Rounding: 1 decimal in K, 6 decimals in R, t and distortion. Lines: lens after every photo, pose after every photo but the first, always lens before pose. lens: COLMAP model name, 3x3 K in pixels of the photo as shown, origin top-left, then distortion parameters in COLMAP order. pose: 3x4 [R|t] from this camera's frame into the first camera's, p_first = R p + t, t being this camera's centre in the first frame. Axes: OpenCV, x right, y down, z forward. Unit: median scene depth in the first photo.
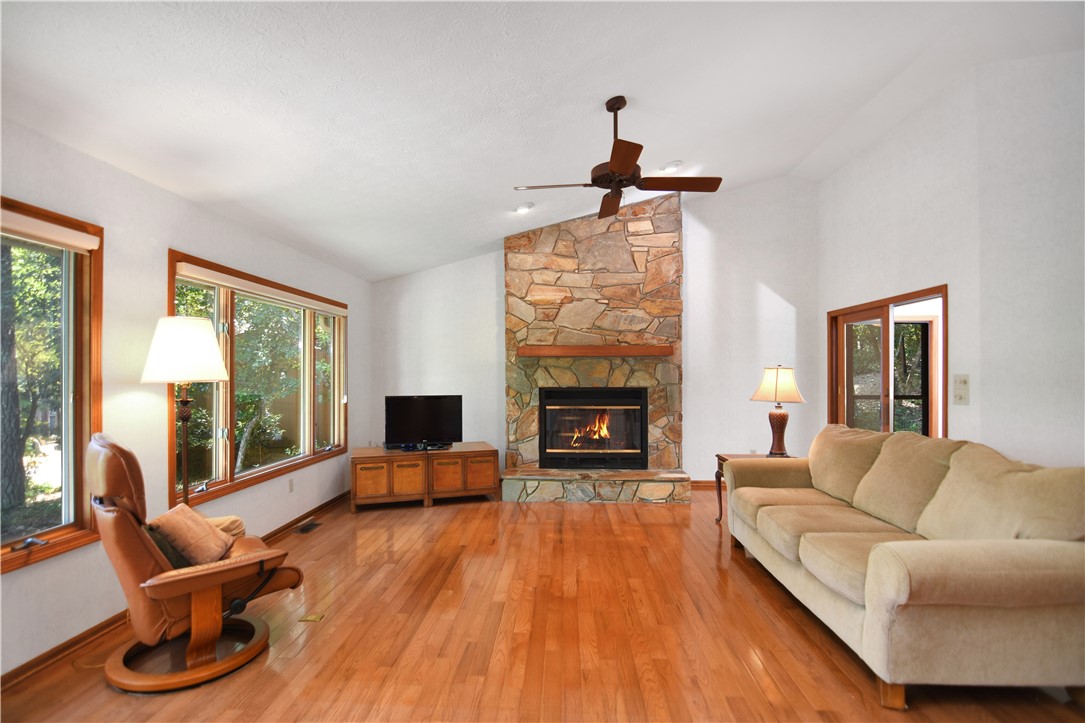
lens RADIAL K [[537.1, 0, 541.3], [0, 537.1, 372.6], [0, 0, 1]] dist [0.000576, -0.015373]
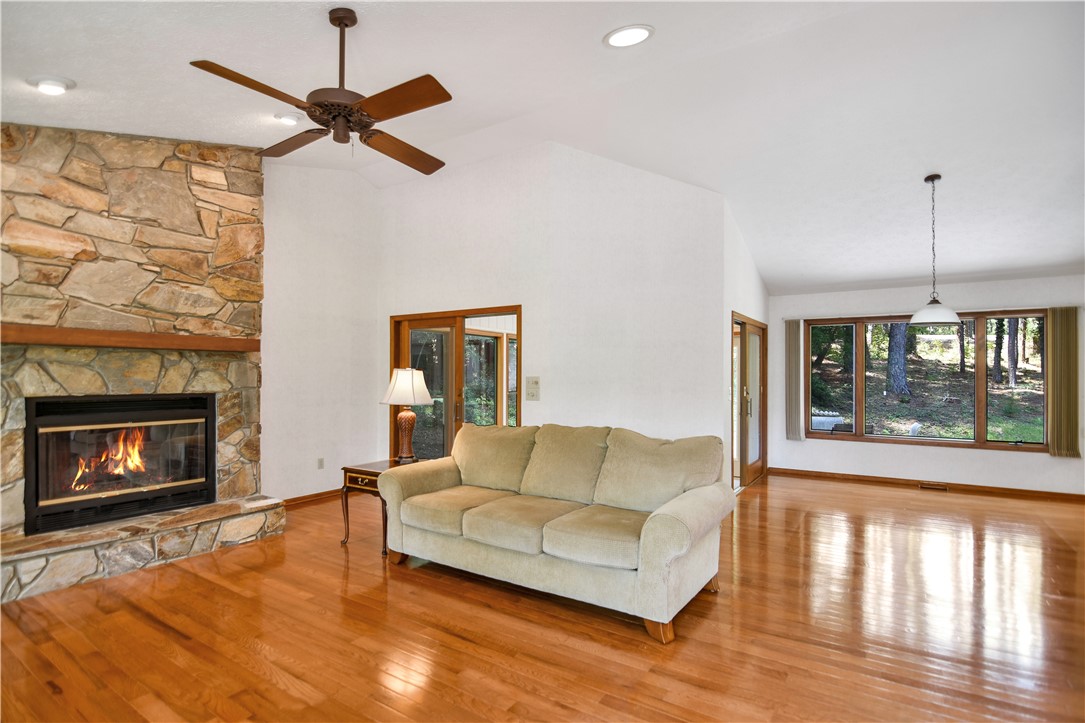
lens RADIAL K [[537.1, 0, 541.3], [0, 537.1, 372.6], [0, 0, 1]] dist [0.000576, -0.015373]
pose [[0.504456, 0.008838, 0.863392, -0.220462], [-0.006314, 0.999959, -0.006546, 0.001261], [-0.863414, -0.002149, 0.504491, 0.231092]]
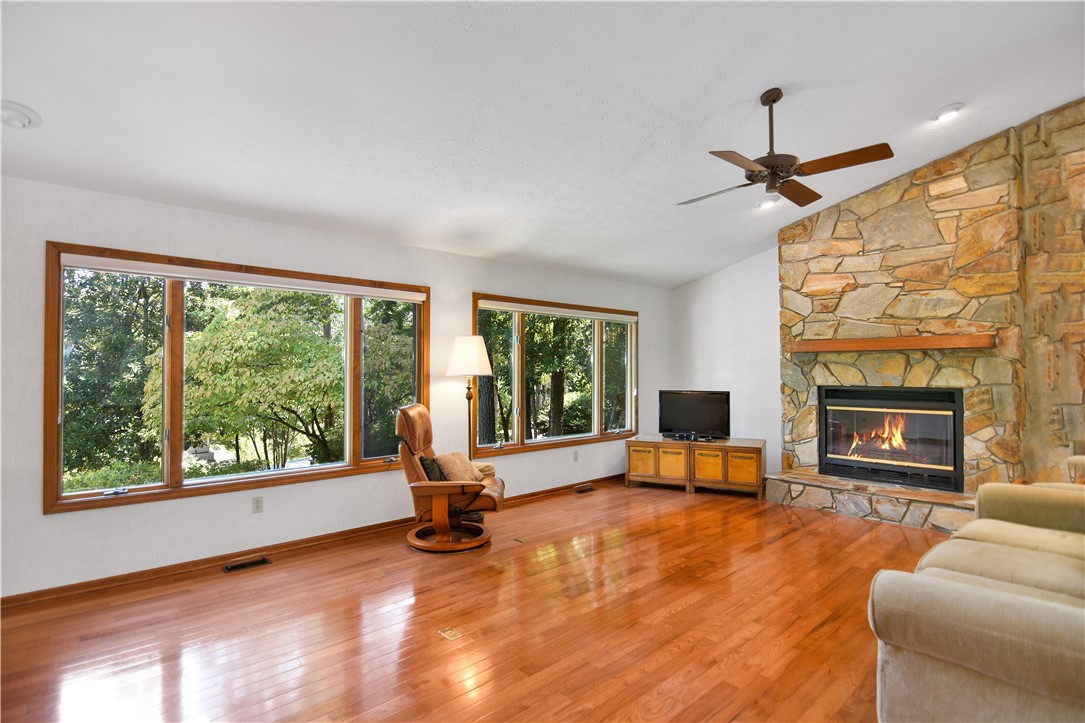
lens RADIAL K [[546.7, 0, 529.1], [0, 546.7, 362.1], [0, 0, 1]] dist [0.000607, -0.018286]
pose [[0.694866, -0.010122, -0.719068, 0.329169], [0.001218, 0.999916, -0.012899, -0.001094], [0.719139, 0.008087, 0.694820, -0.005593]]
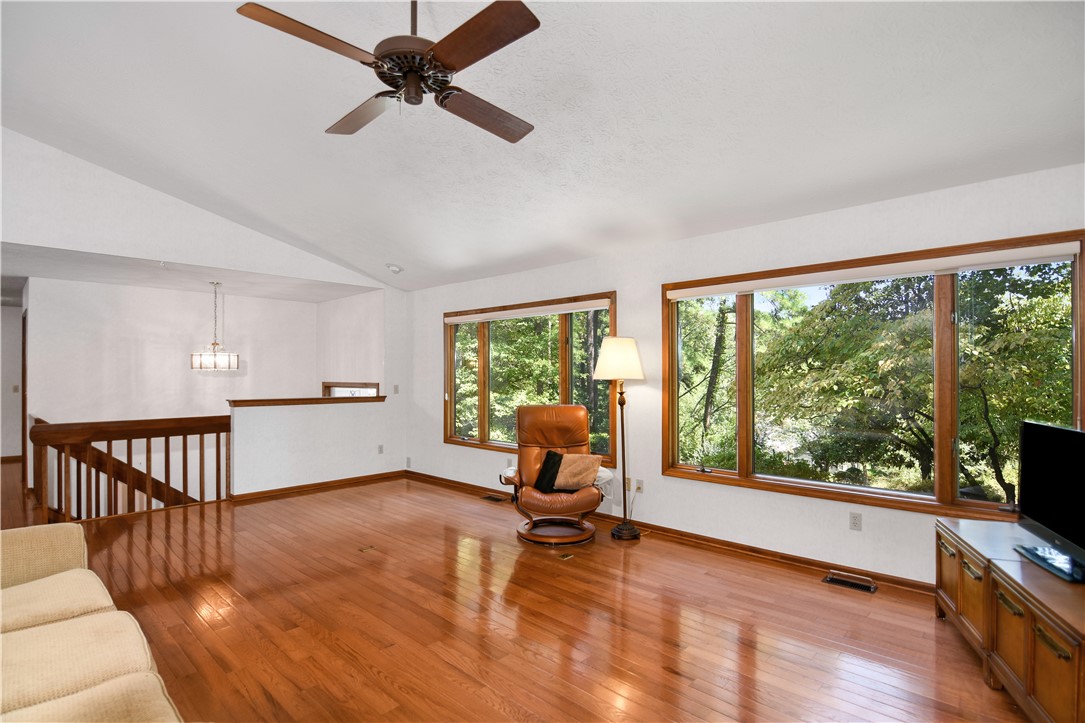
lens RADIAL K [[537.1, 0, 541.3], [0, 537.1, 372.6], [0, 0, 1]] dist [0.000576, -0.015373]
pose [[-0.657051, 0.002321, -0.753843, 0.318728], [0.003501, 0.999994, 0.000028, -0.002598], [0.753838, -0.002621, -0.657055, 0.936596]]
